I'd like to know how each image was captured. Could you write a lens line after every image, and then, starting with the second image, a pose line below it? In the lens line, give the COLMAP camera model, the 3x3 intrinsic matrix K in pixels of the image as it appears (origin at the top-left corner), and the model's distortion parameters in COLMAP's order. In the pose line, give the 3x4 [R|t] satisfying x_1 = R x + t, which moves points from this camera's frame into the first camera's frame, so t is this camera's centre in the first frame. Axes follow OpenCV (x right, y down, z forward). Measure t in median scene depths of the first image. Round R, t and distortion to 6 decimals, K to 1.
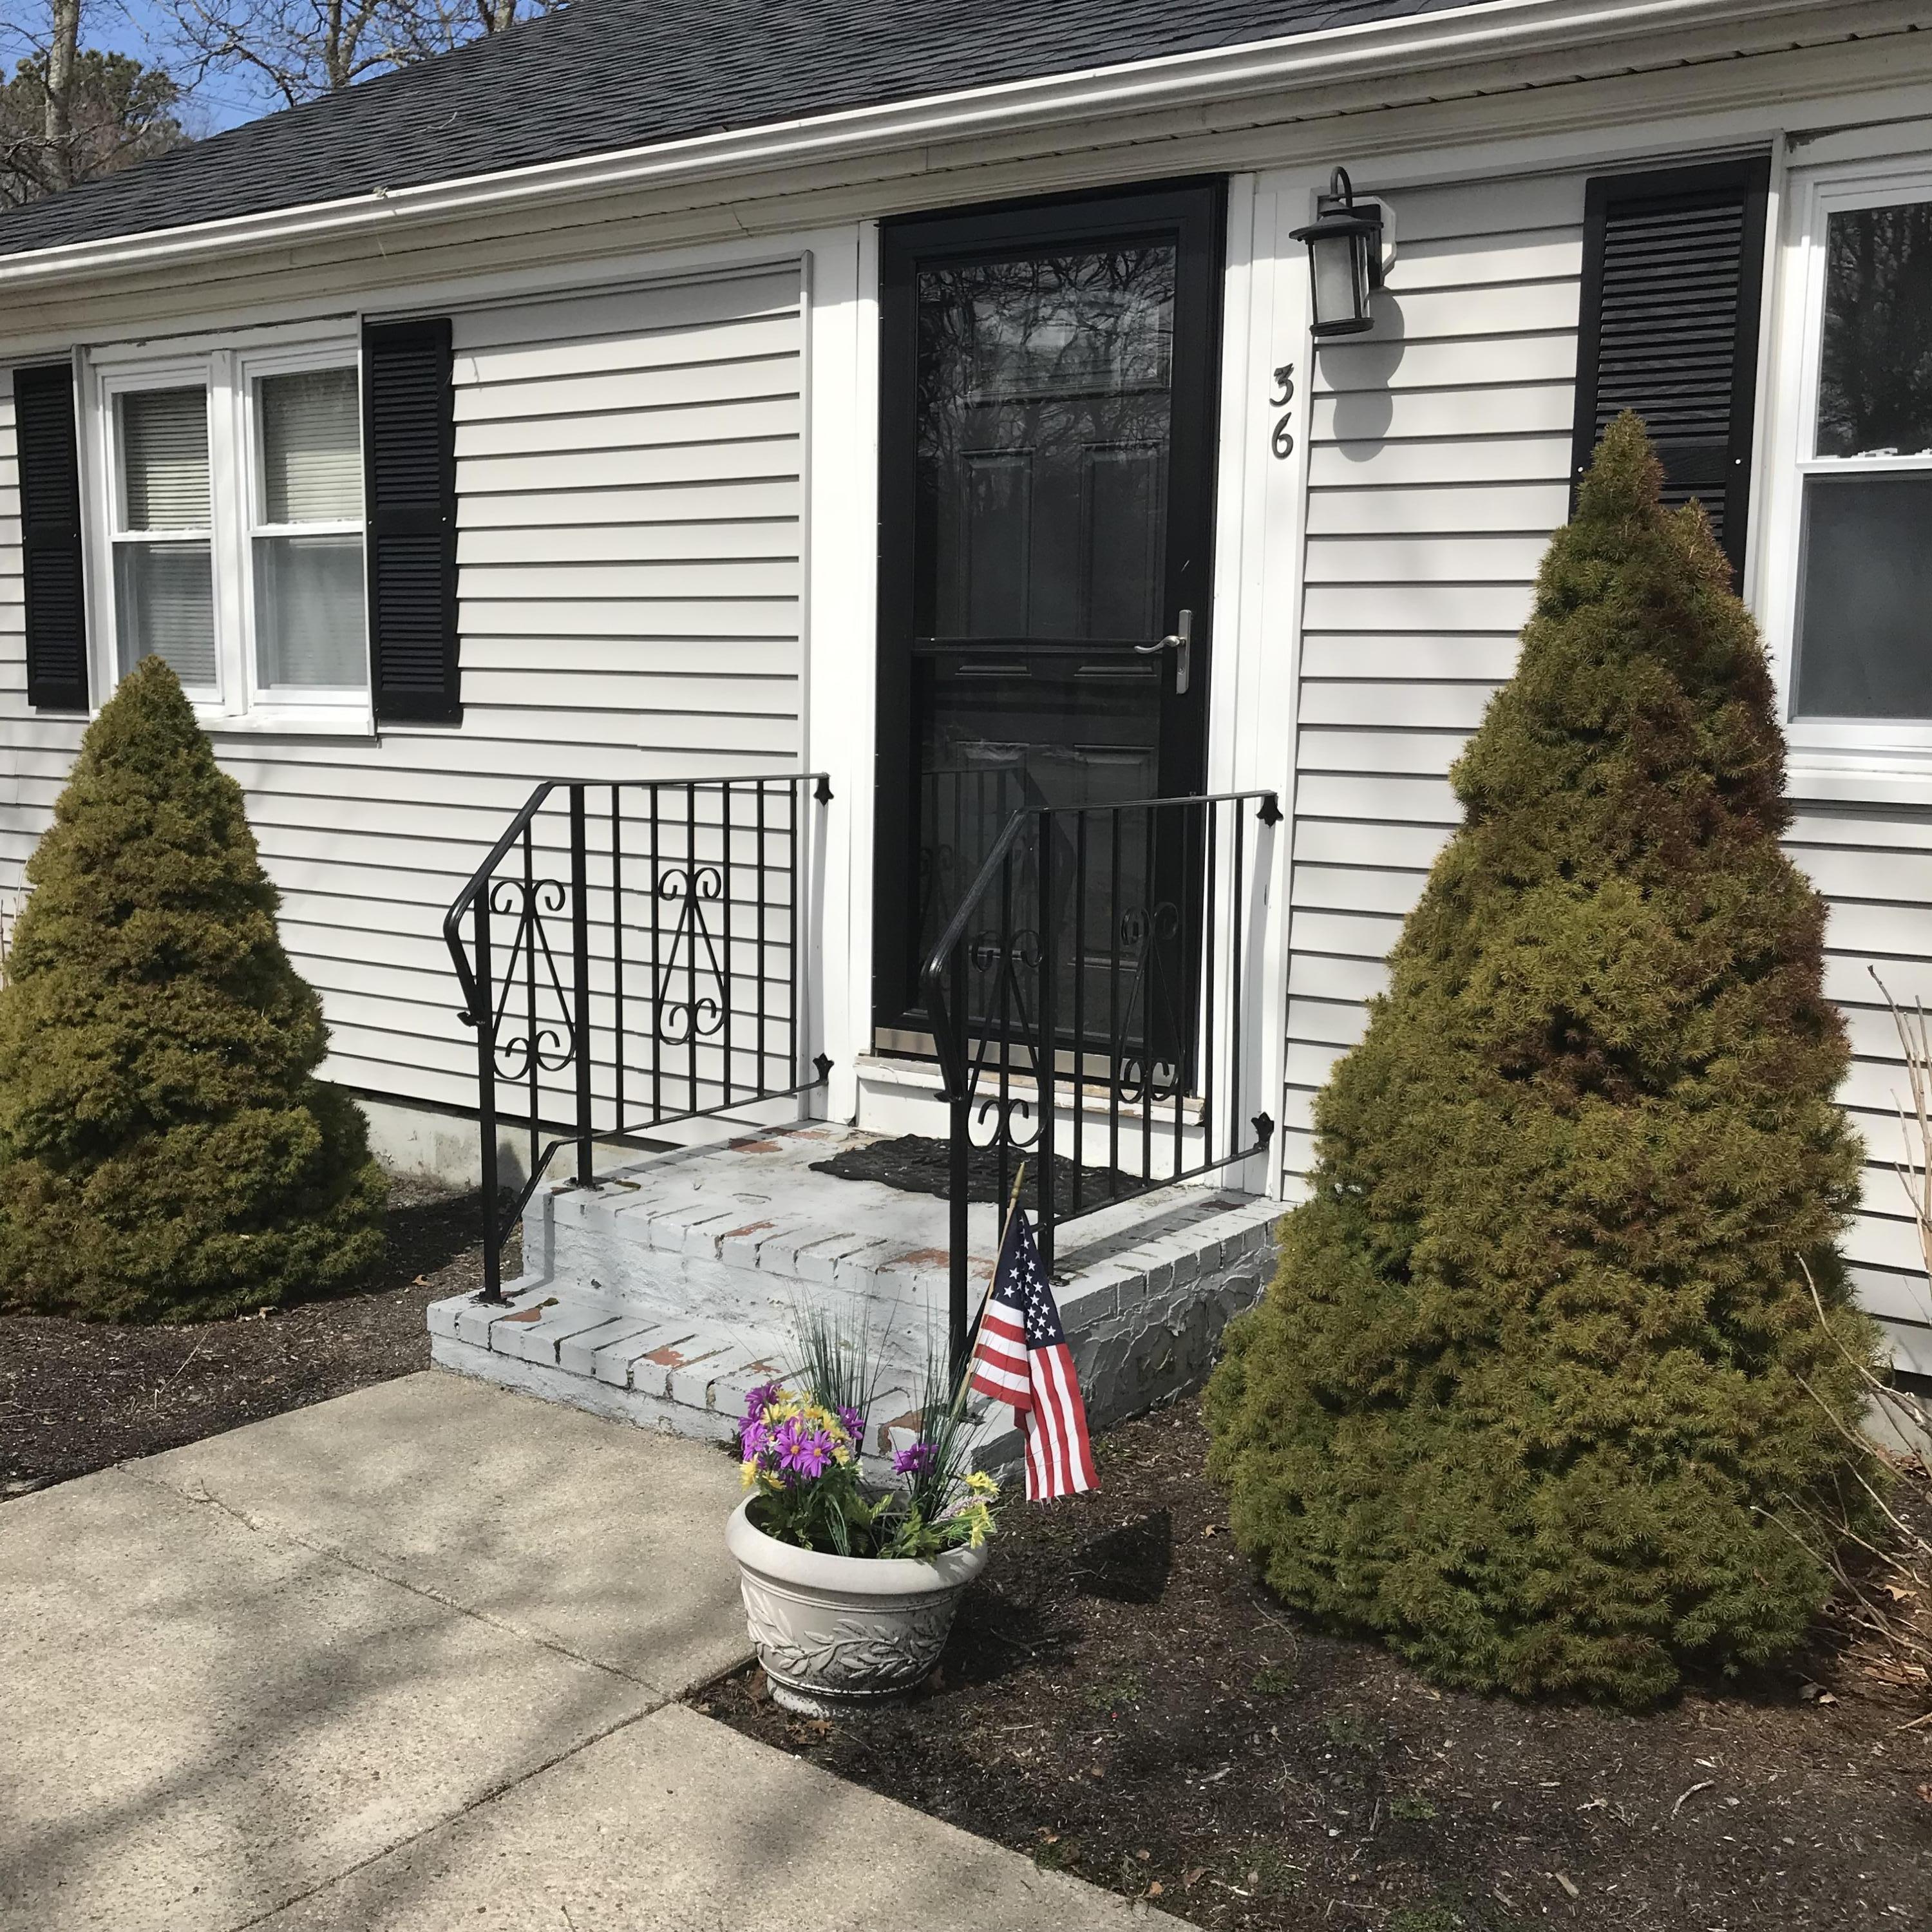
lens RADIAL K [[2138.8, 0, 966.0], [0, 2138.8, 966.0], [0, 0, 1]] dist [0.100055, -0.249719]
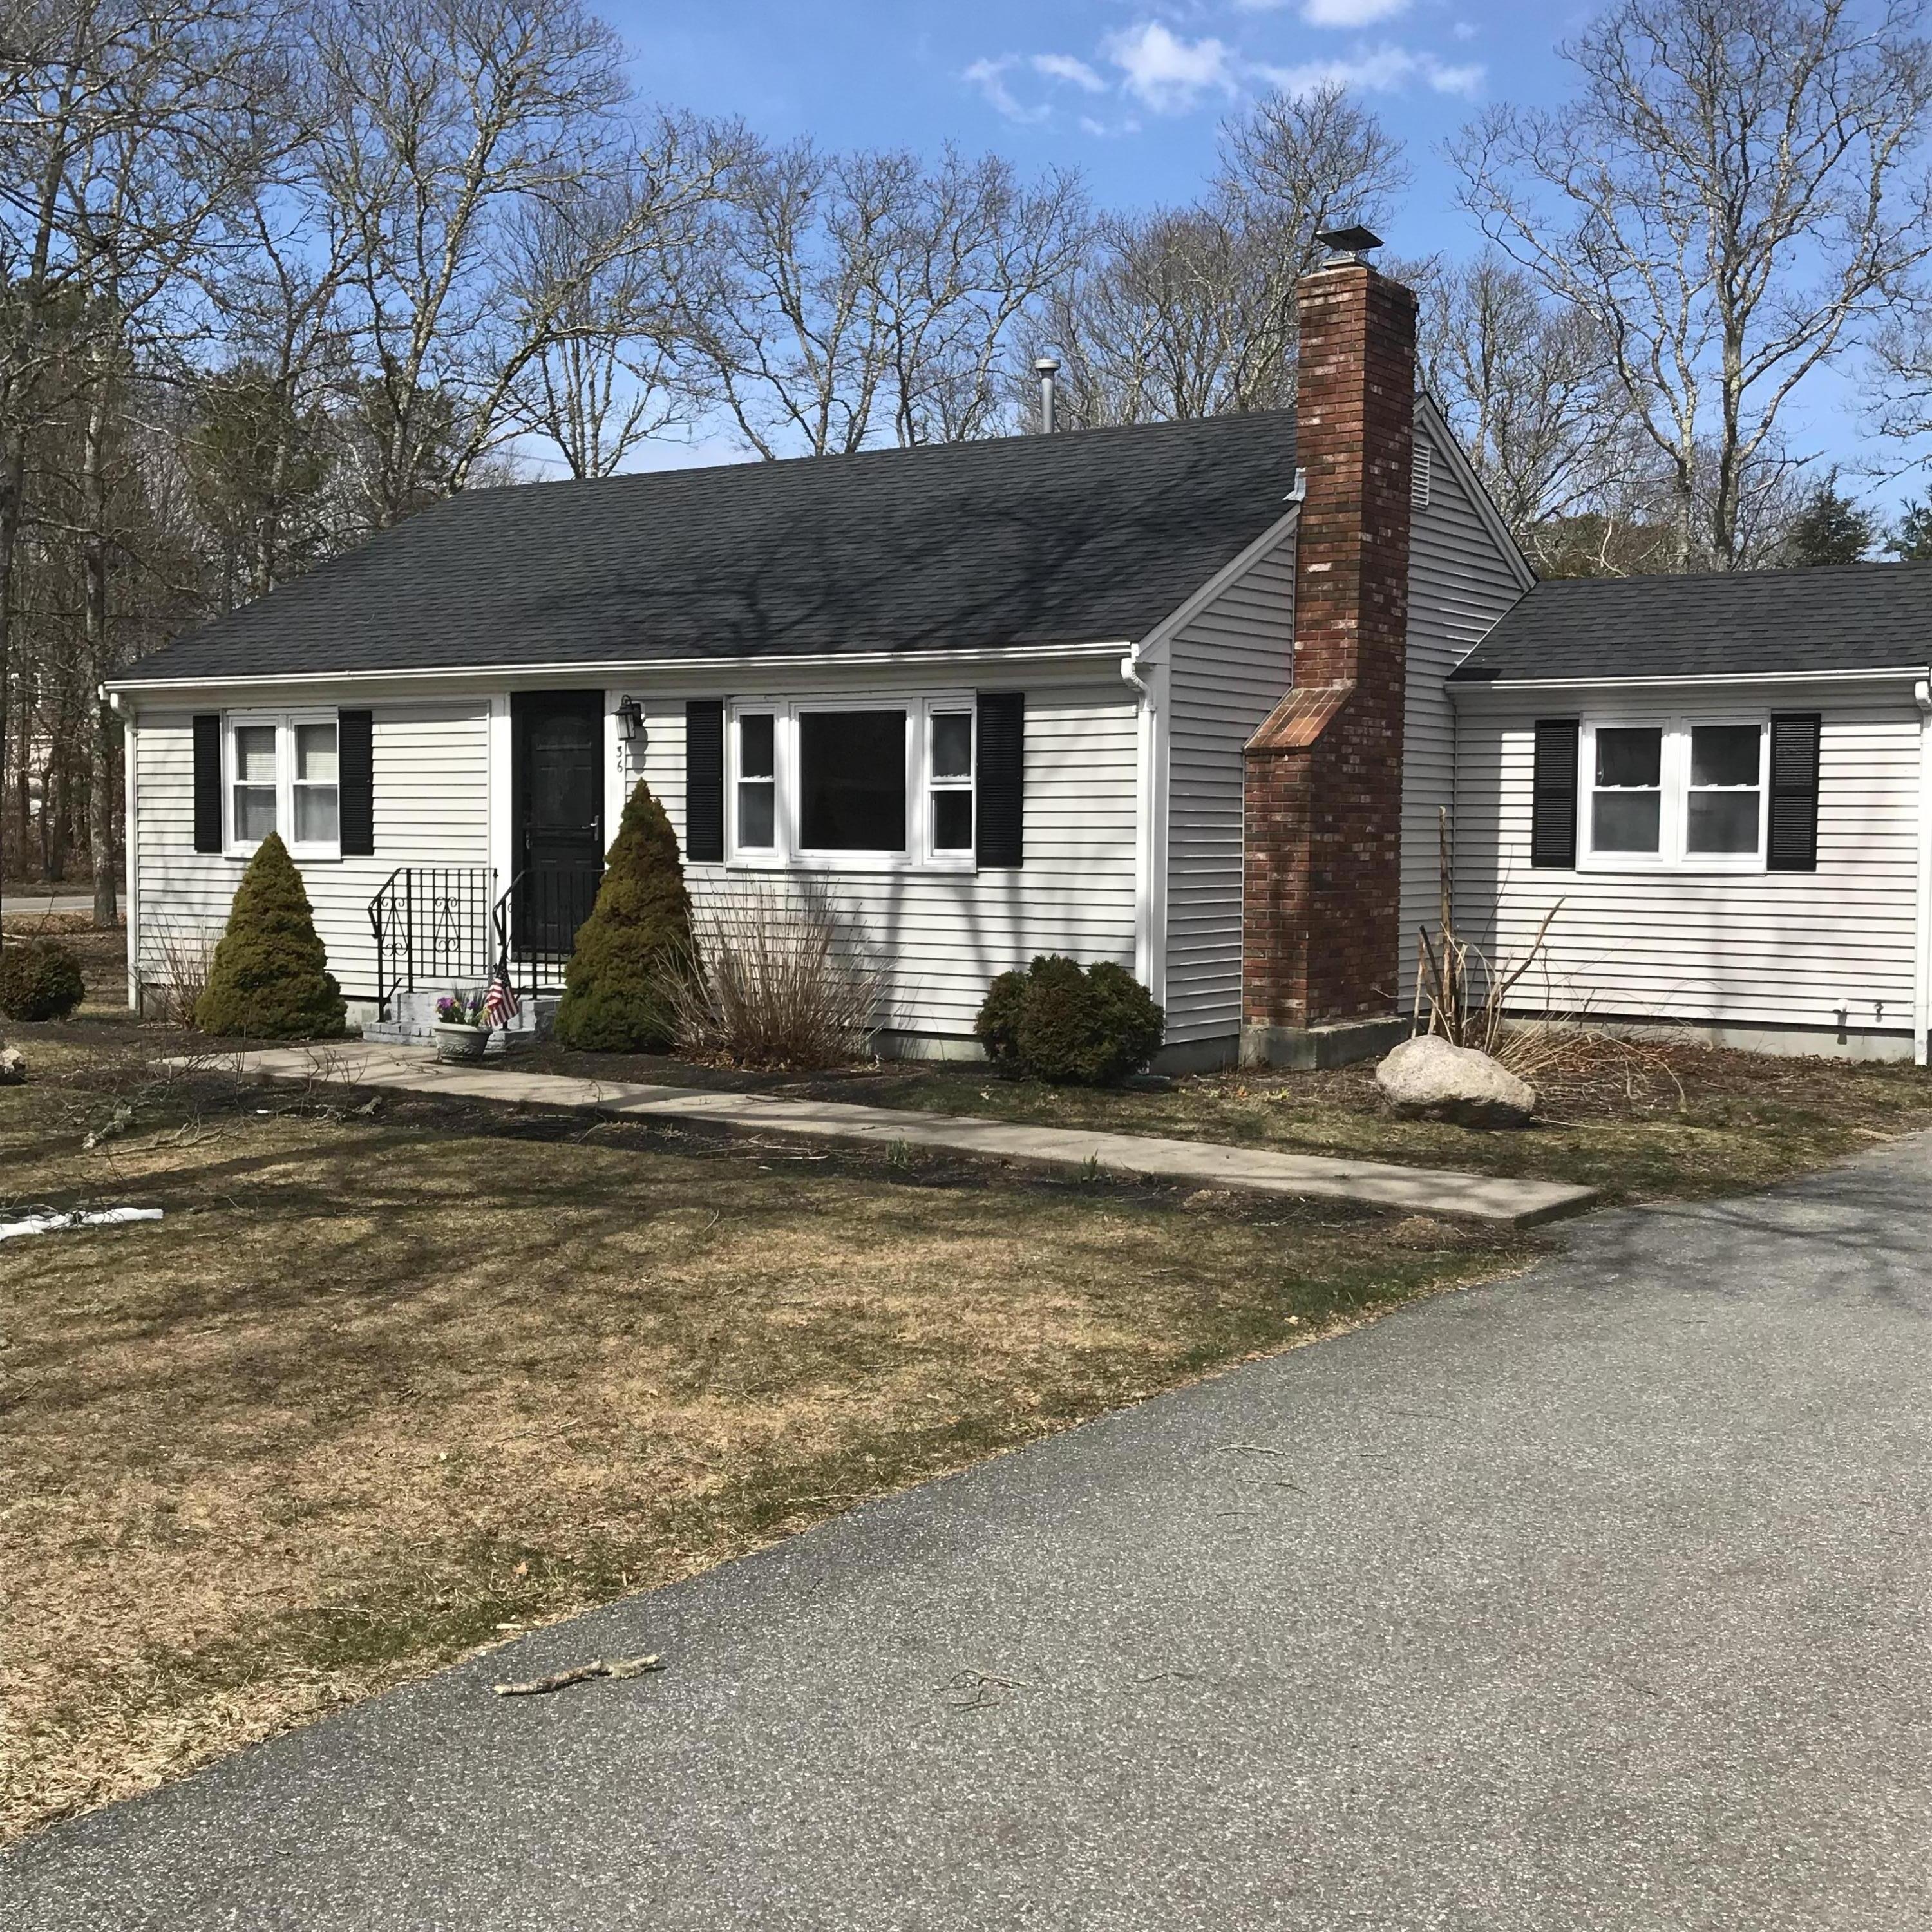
lens RADIAL K [[2270.1, 0, 966.0], [0, 2270.1, 966.0], [0, 0, 1]] dist [0.126500, -0.398795]
pose [[0.999679, -0.006793, 0.024393, 0.514760], [0.008626, 0.997083, -0.075830, 0.295013], [-0.023806, 0.076016, 0.996822, -2.195703]]
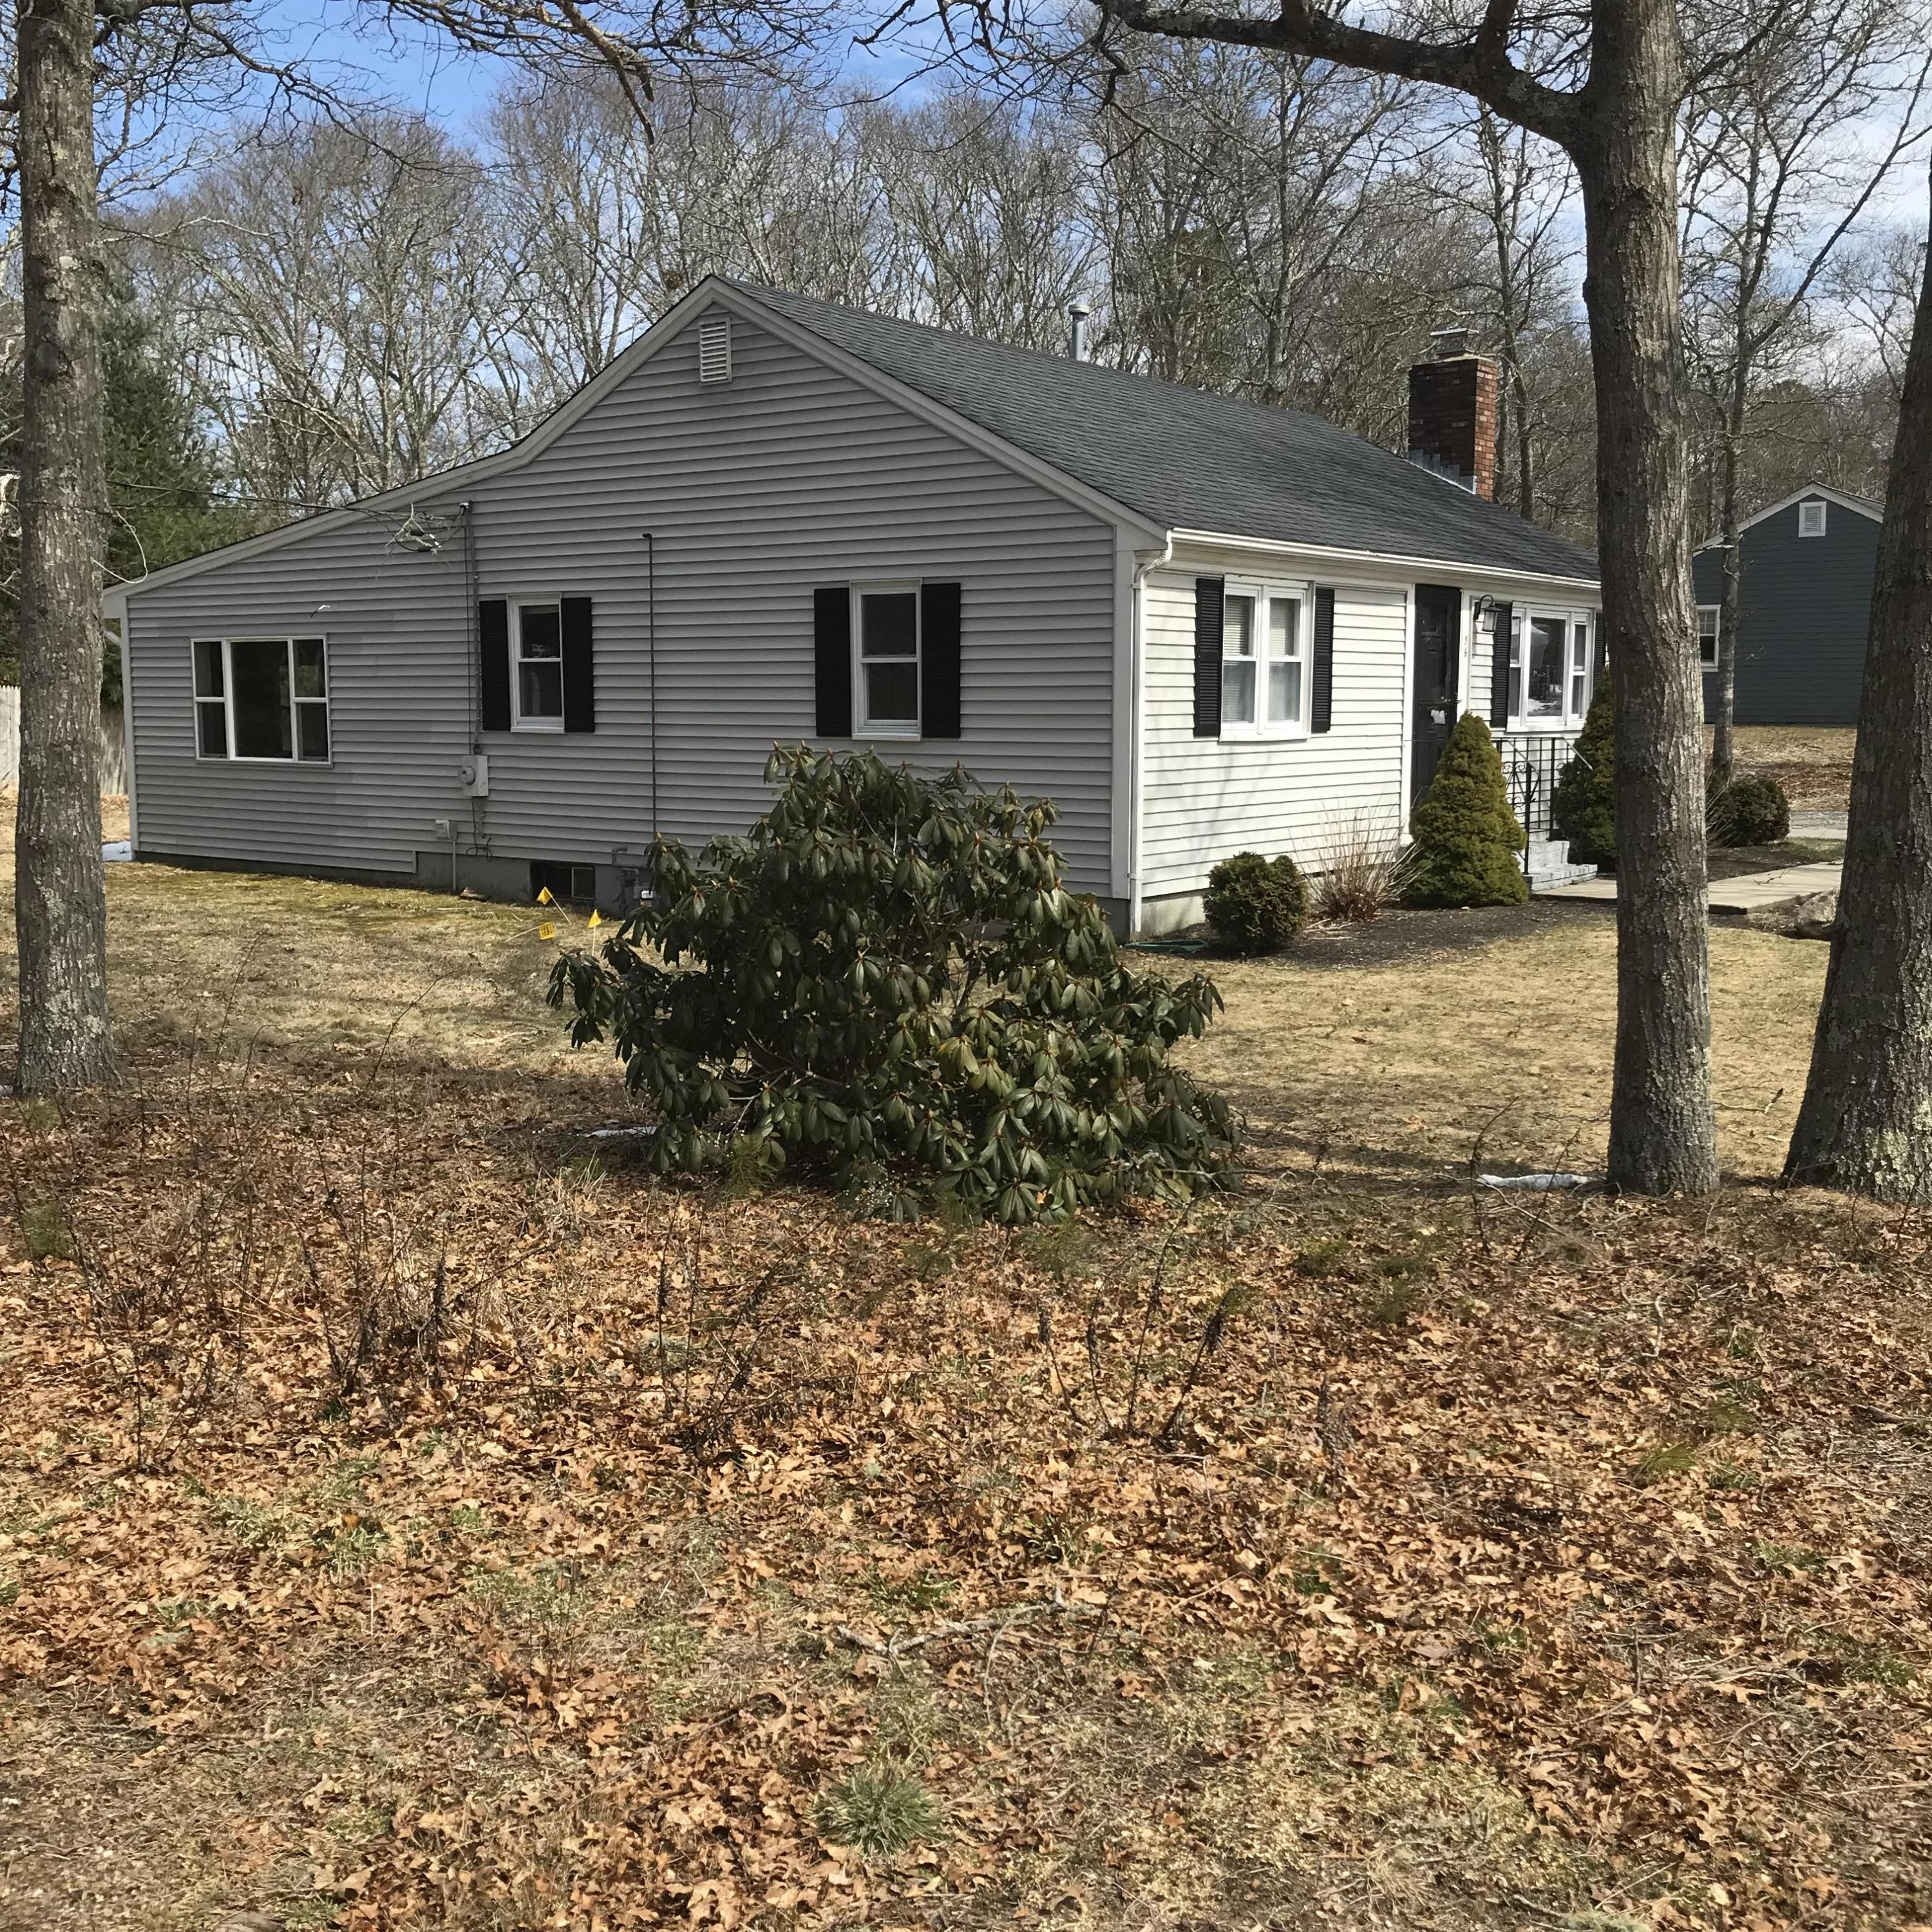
lens RADIAL K [[2138.8, 0, 966.0], [0, 2138.8, 966.0], [0, 0, 1]] dist [0.100055, -0.249719]
pose [[0.046978, -0.146553, 0.988087, -3.532470], [0.122175, 0.982595, 0.139930, -0.302500], [-0.991396, 0.114146, 0.064065, 1.532548]]
